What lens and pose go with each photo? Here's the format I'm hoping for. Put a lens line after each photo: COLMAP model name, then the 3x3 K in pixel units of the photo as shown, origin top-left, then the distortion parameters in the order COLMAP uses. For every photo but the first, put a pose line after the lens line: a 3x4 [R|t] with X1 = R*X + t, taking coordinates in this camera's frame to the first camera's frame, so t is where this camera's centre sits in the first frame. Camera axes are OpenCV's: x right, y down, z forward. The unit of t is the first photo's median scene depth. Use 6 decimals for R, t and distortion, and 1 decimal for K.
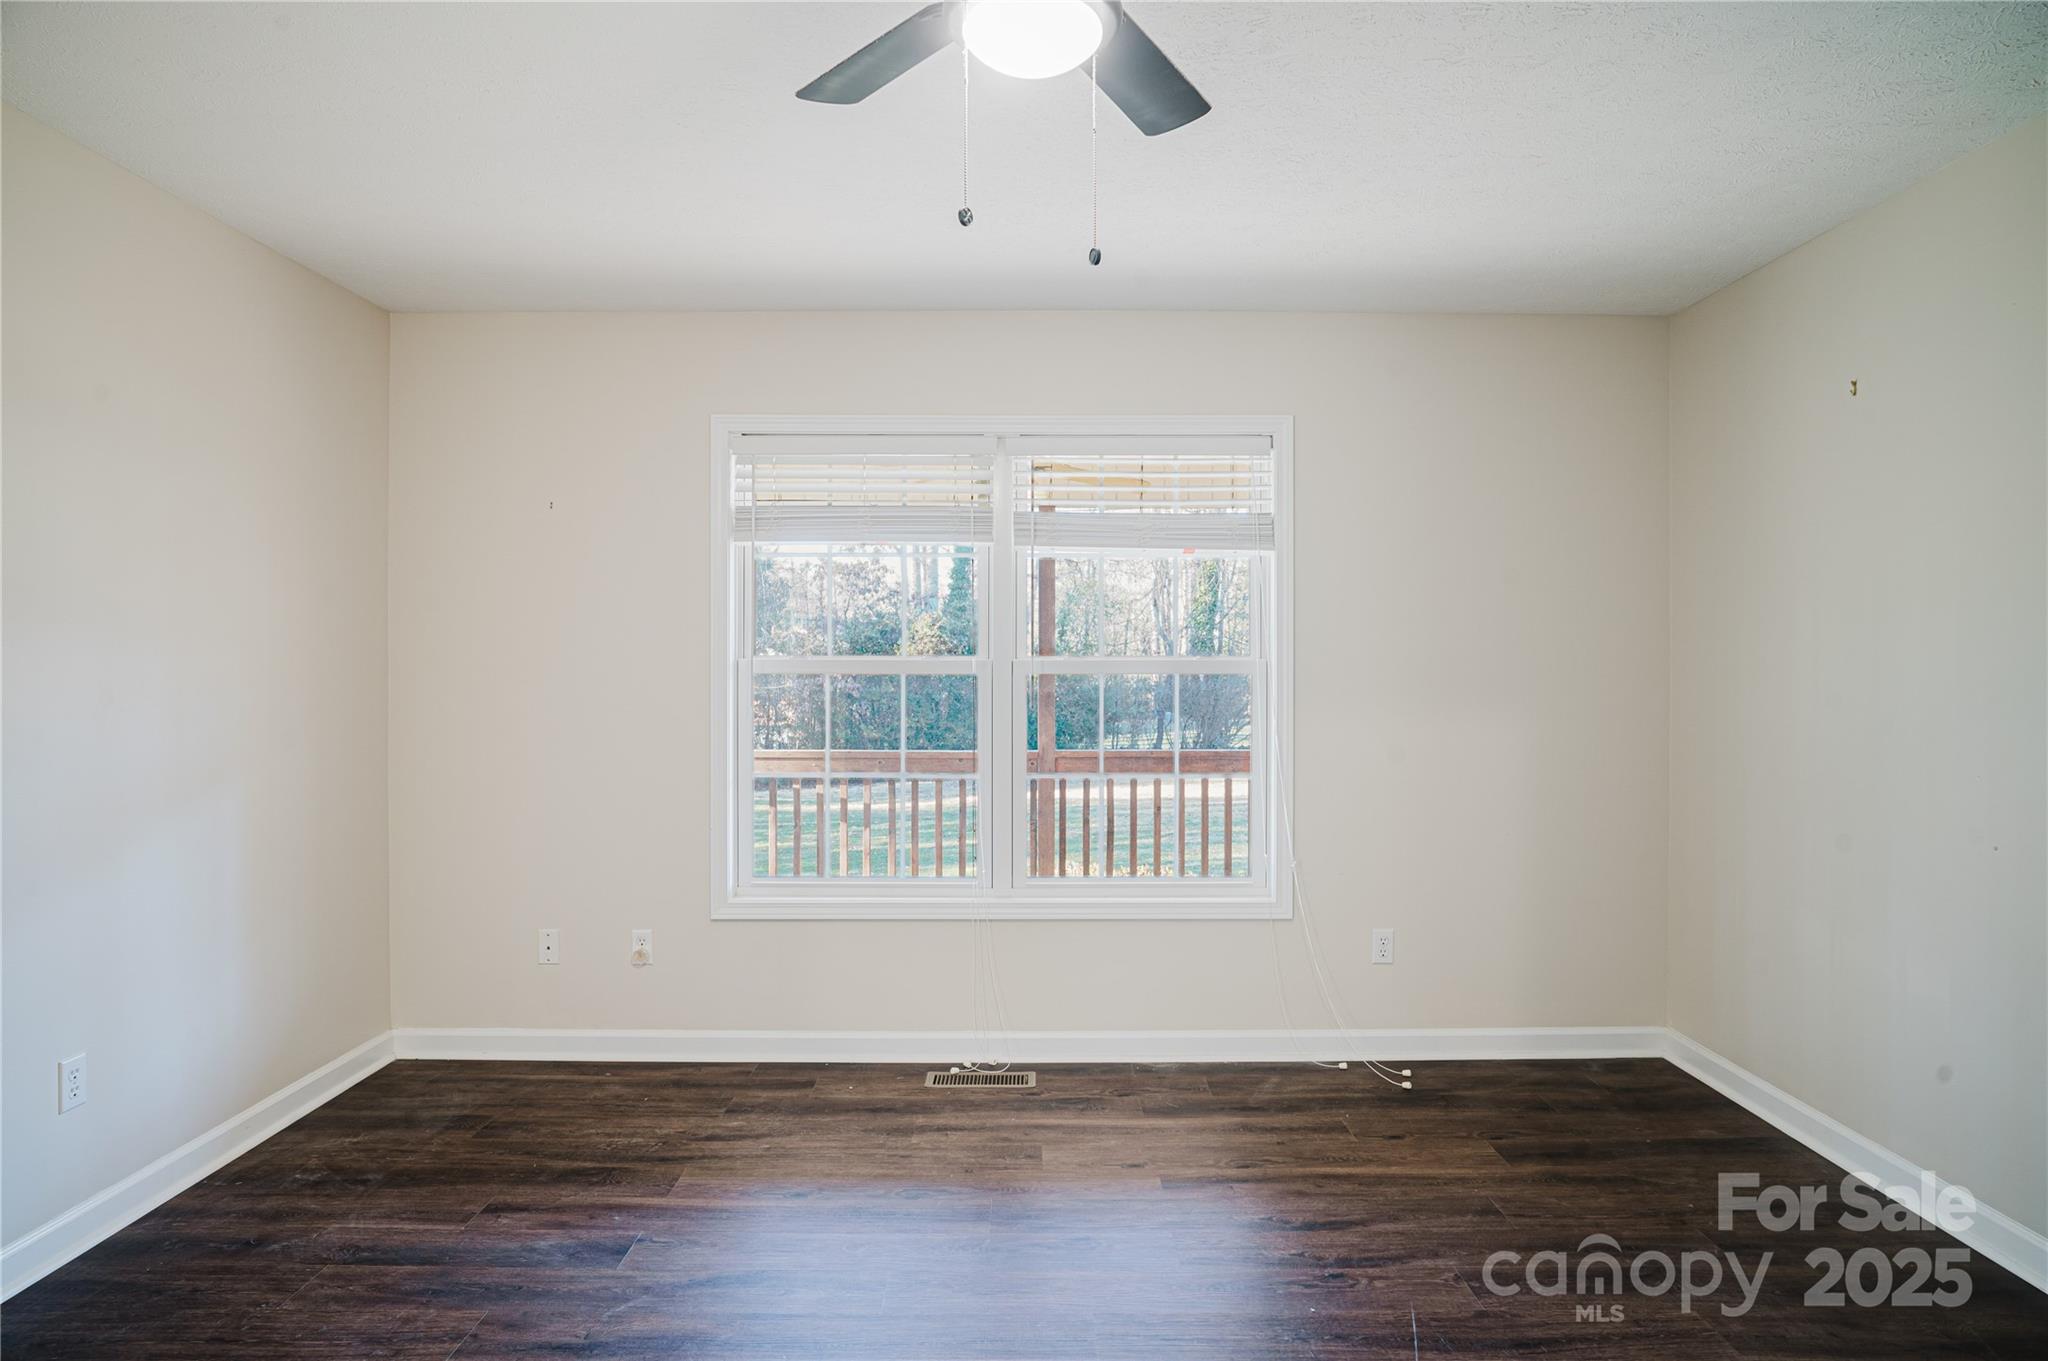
lens RADIAL K [[1220.7, 0, 1027.5], [0, 1220.7, 661.1], [0, 0, 1]] dist [-0.057449, 0.043832]
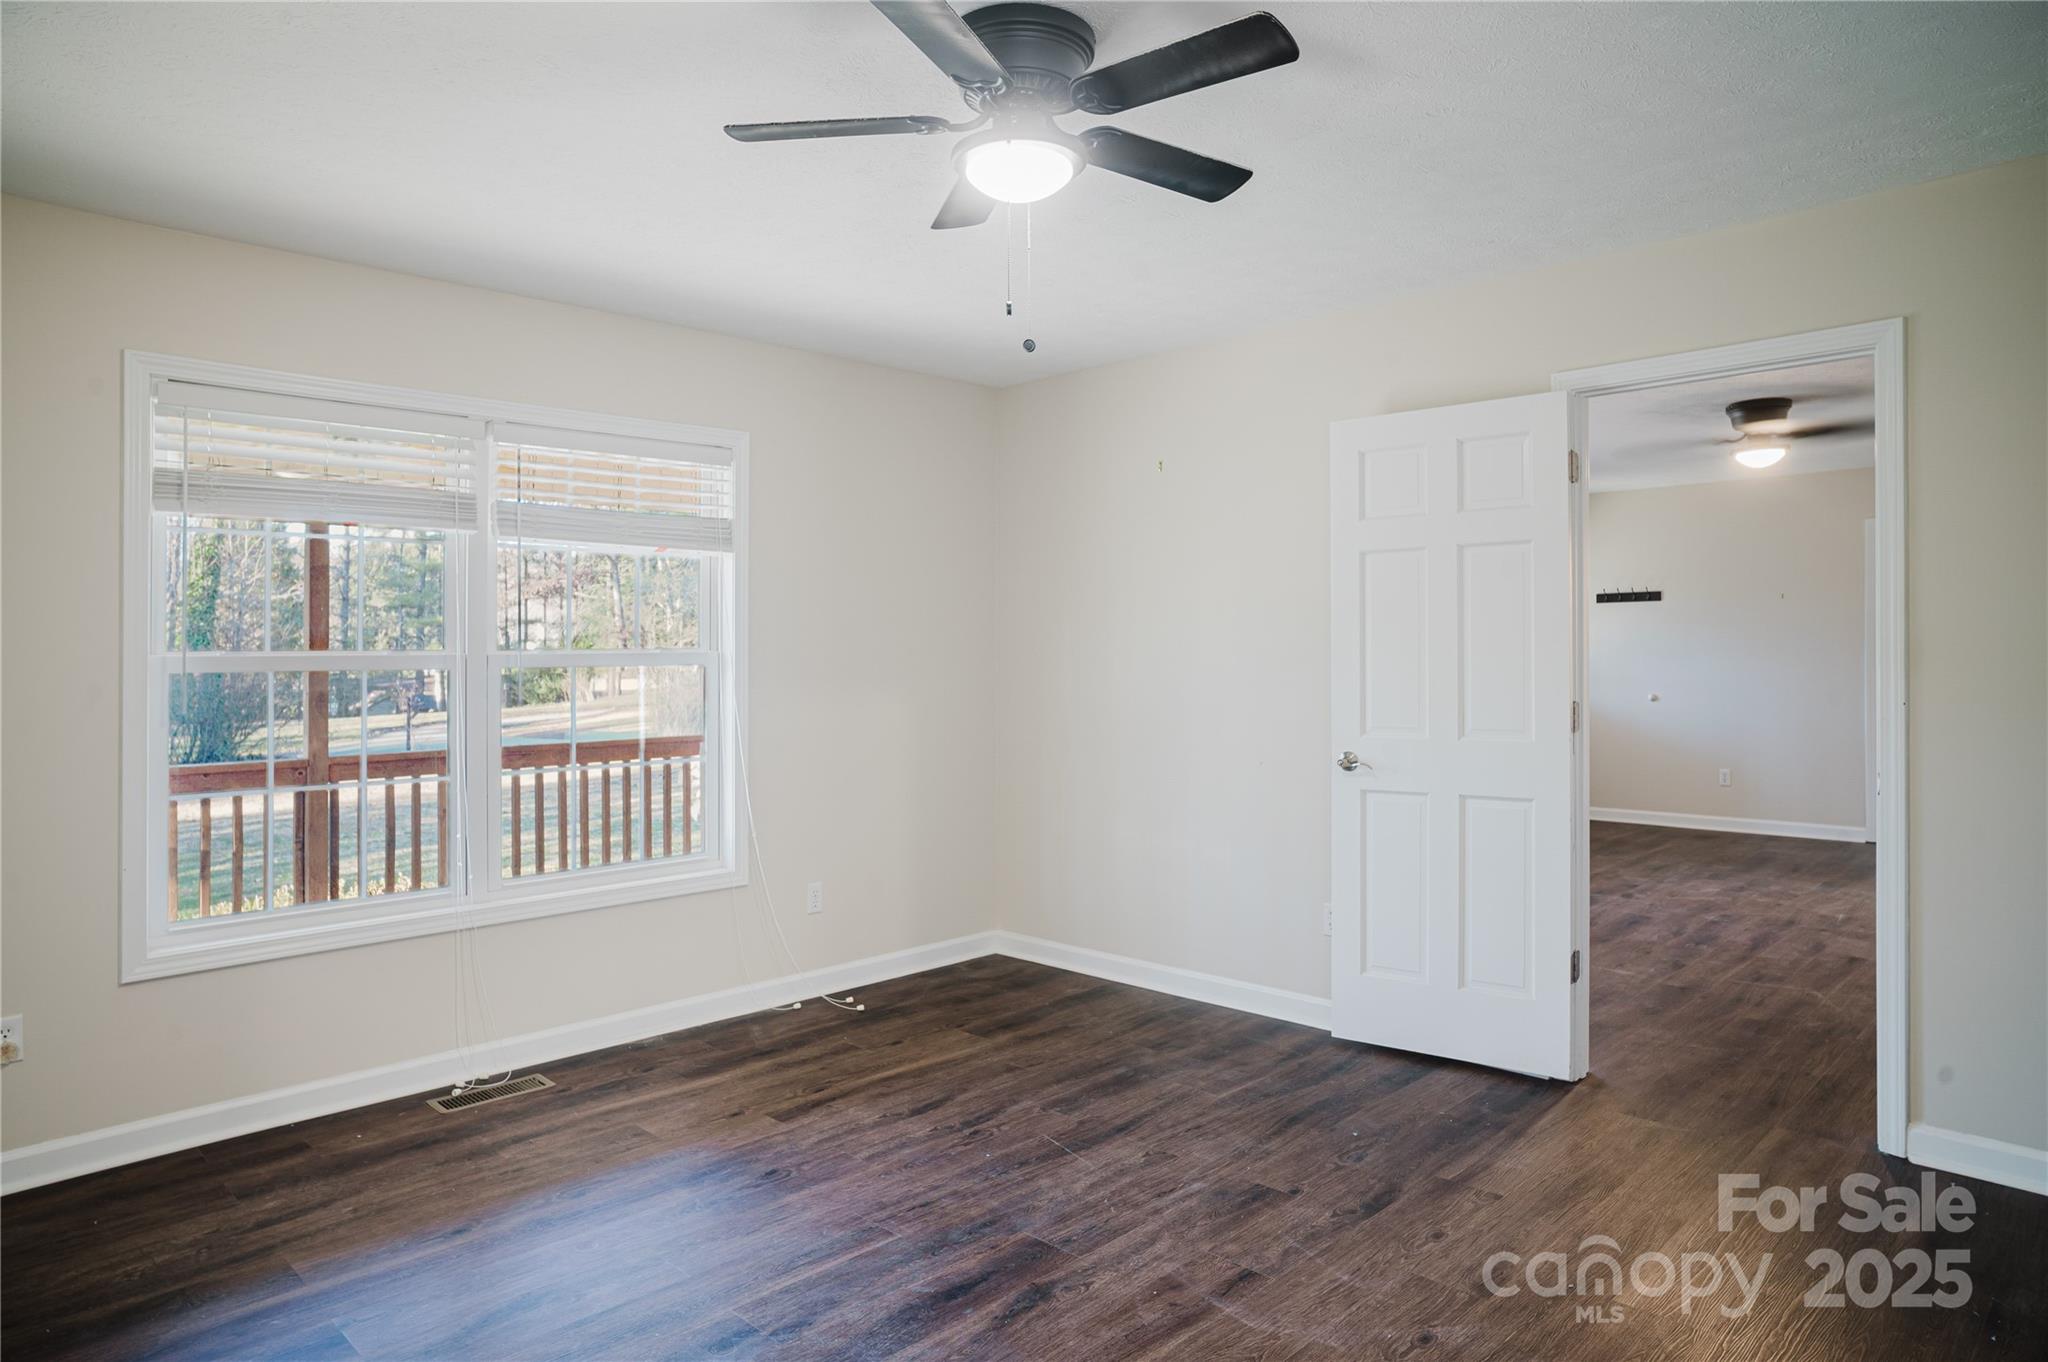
lens RADIAL K [[1220.7, 0, 1027.5], [0, 1220.7, 661.6], [0, 0, 1]] dist [-0.057449, 0.043832]
pose [[0.718382, -0.013681, 0.695514, -0.403621], [0.009282, 0.999906, 0.010082, -0.000774], [-0.695587, -0.000787, 0.718442, 0.026459]]
